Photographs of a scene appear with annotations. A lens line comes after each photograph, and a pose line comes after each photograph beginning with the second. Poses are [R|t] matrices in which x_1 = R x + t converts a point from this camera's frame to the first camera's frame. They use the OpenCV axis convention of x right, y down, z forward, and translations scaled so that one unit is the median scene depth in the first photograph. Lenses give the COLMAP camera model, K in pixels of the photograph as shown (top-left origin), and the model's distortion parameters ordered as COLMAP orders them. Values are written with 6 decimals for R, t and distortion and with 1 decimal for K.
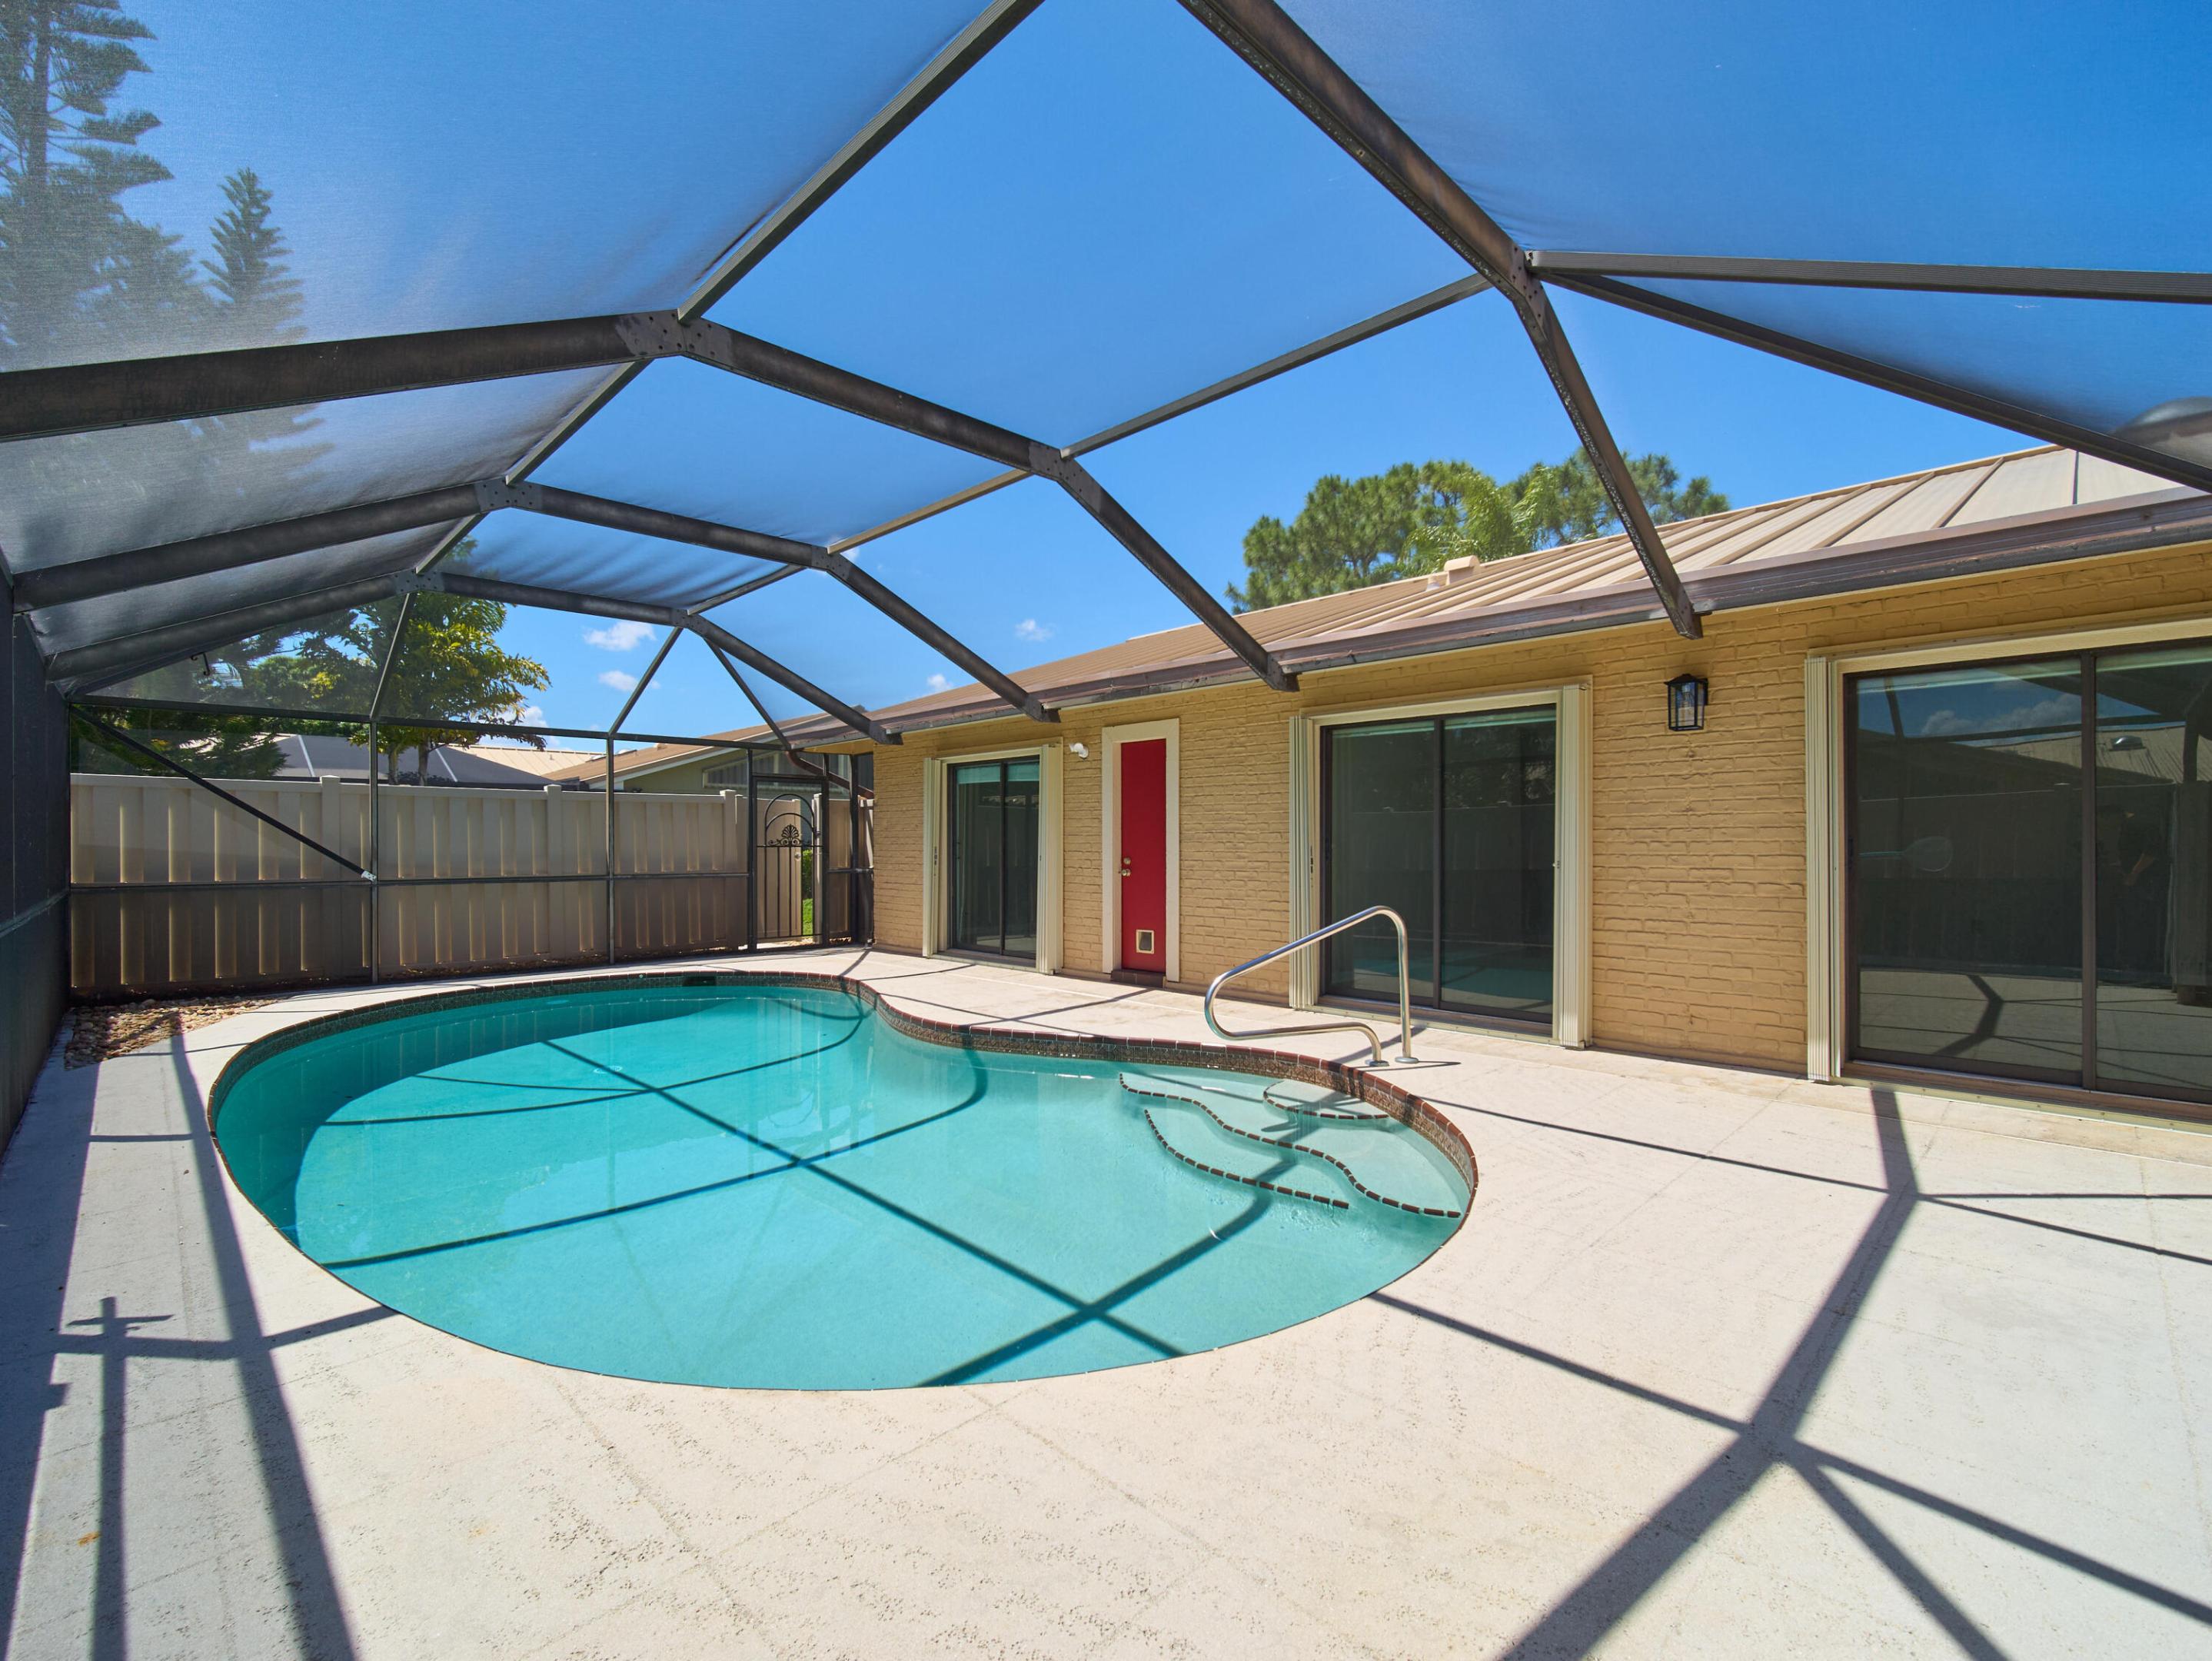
lens RADIAL K [[976.5, 0, 1103.8], [0, 976.5, 842.1], [0, 0, 1]] dist [-0.000711, -0.001363]
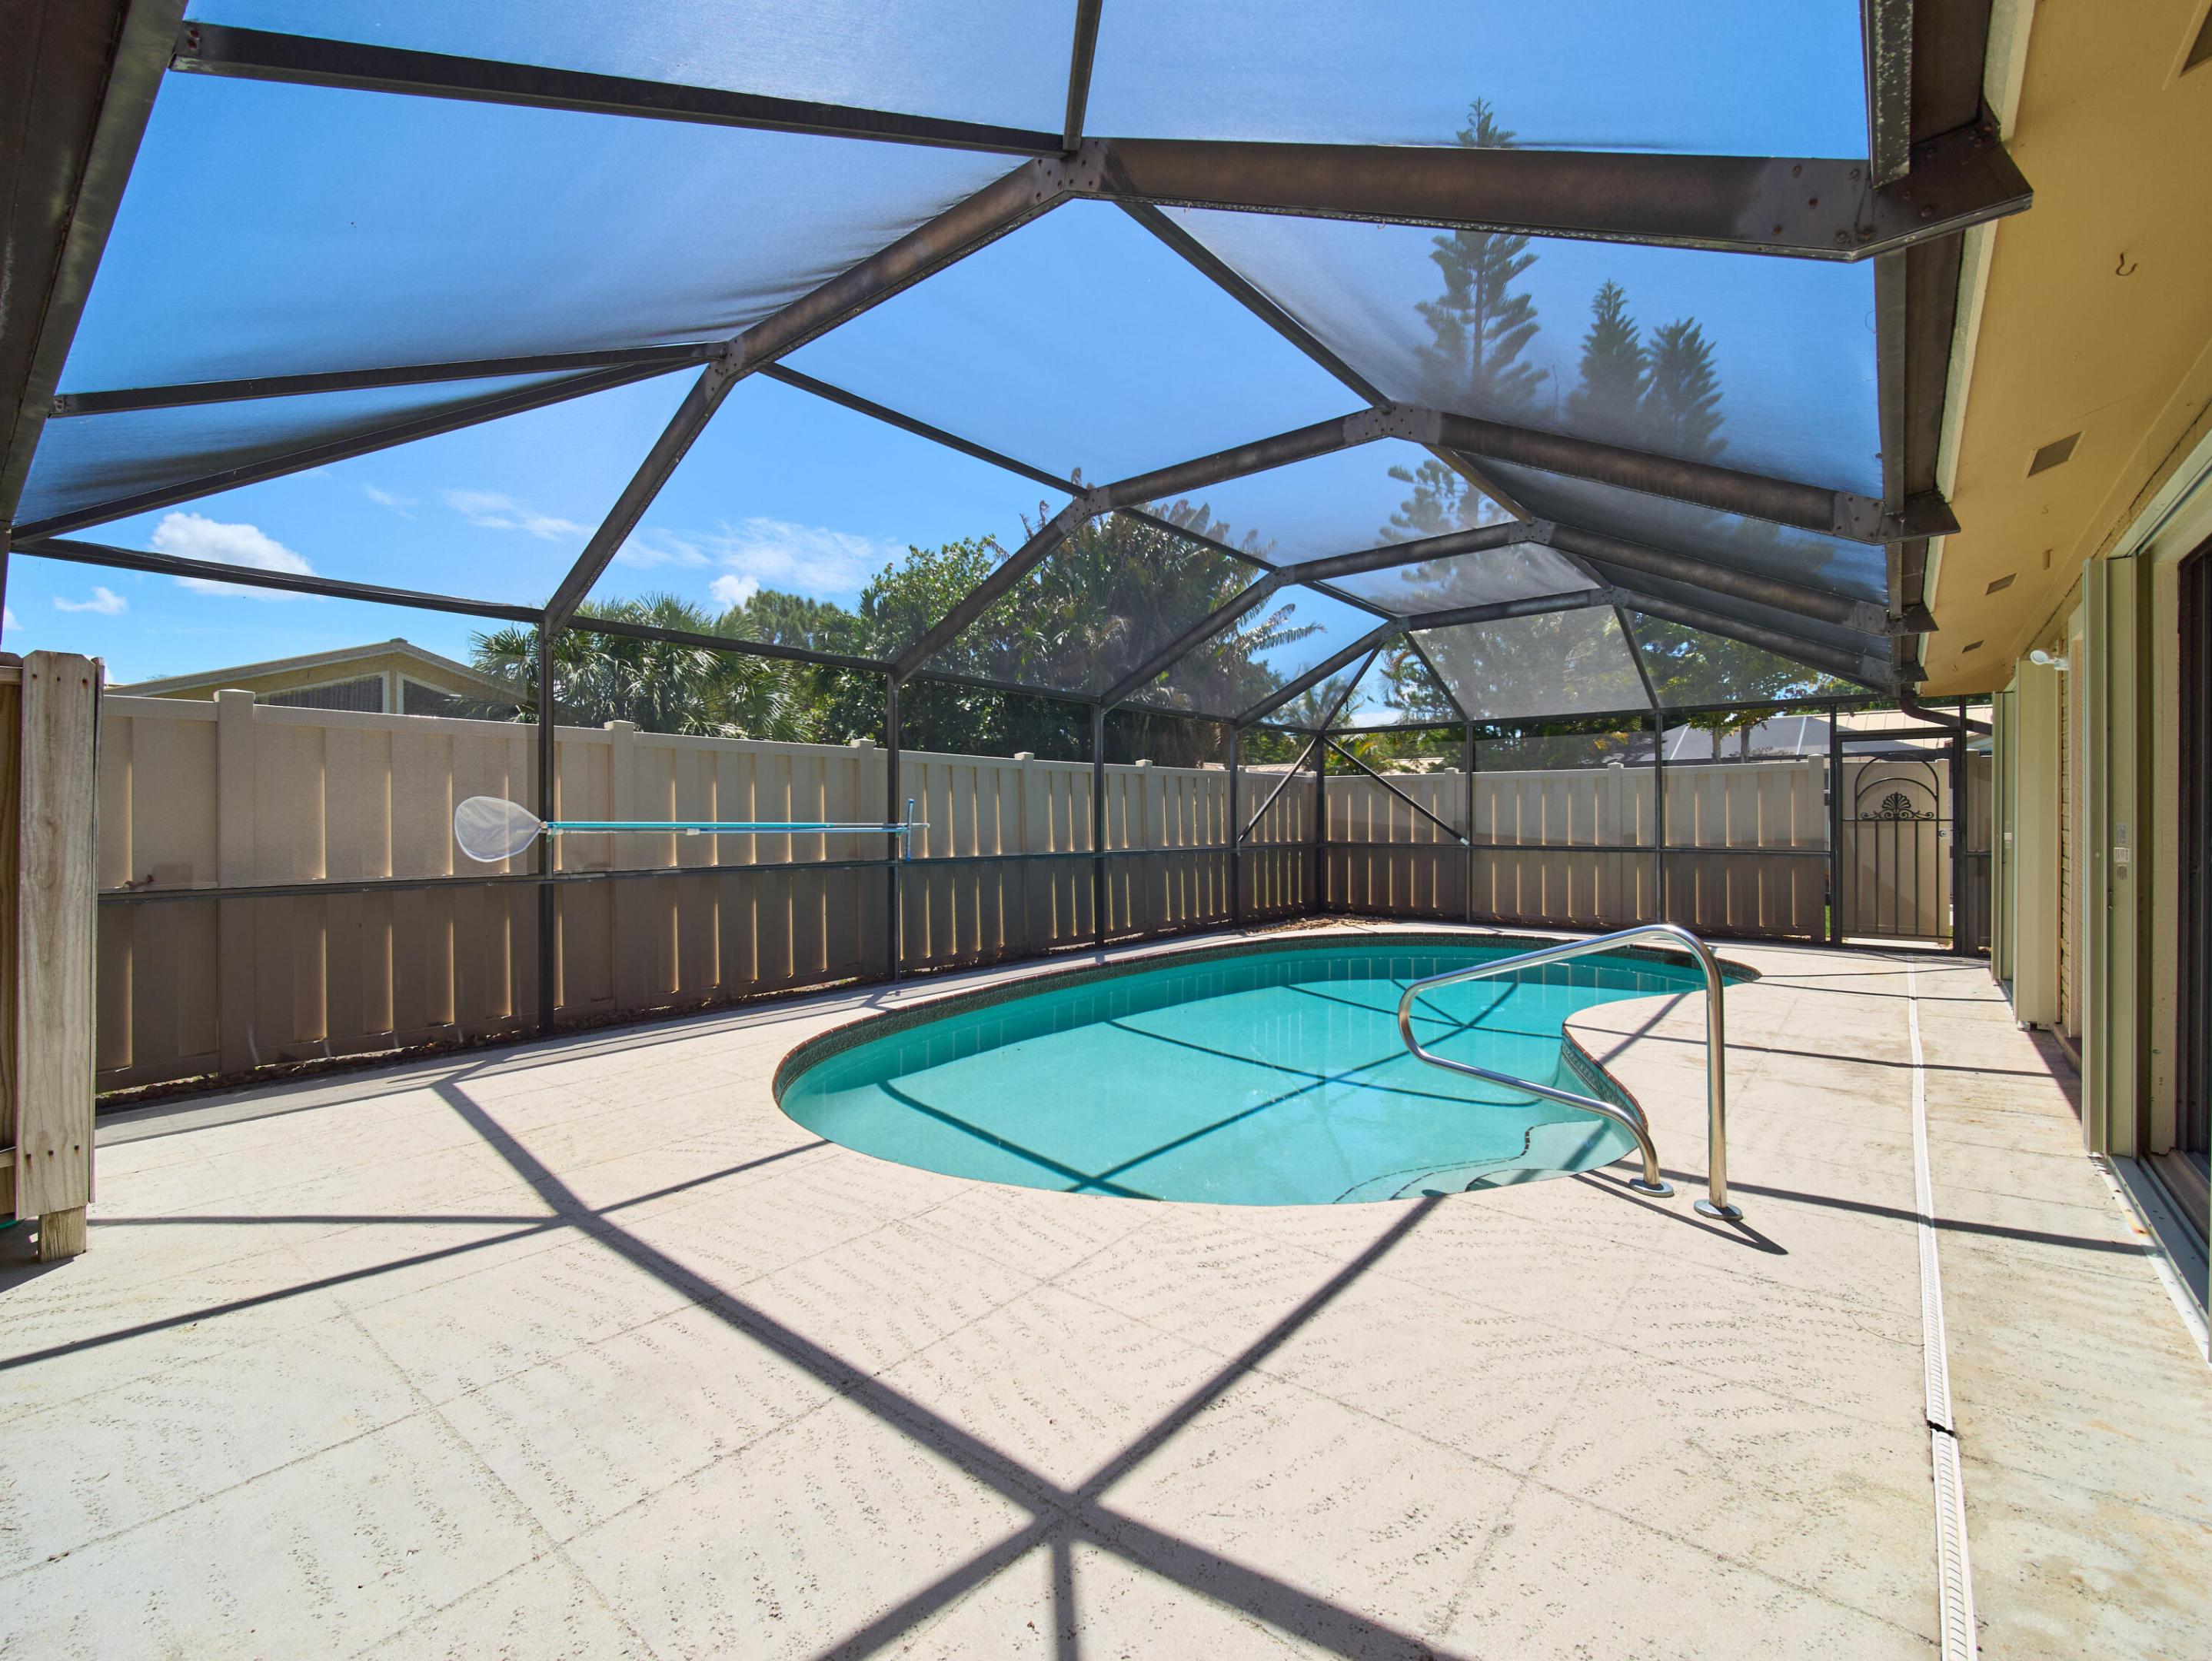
lens RADIAL K [[976.5, 0, 1122.9], [0, 976.5, 825.6], [0, 0, 1]] dist [-0.000711, -0.001363]
pose [[0.112664, 0.006003, -0.993615, 1.310994], [0.006727, 0.999954, 0.006804, -0.000508], [0.993610, -0.007451, 0.112619, 0.962964]]
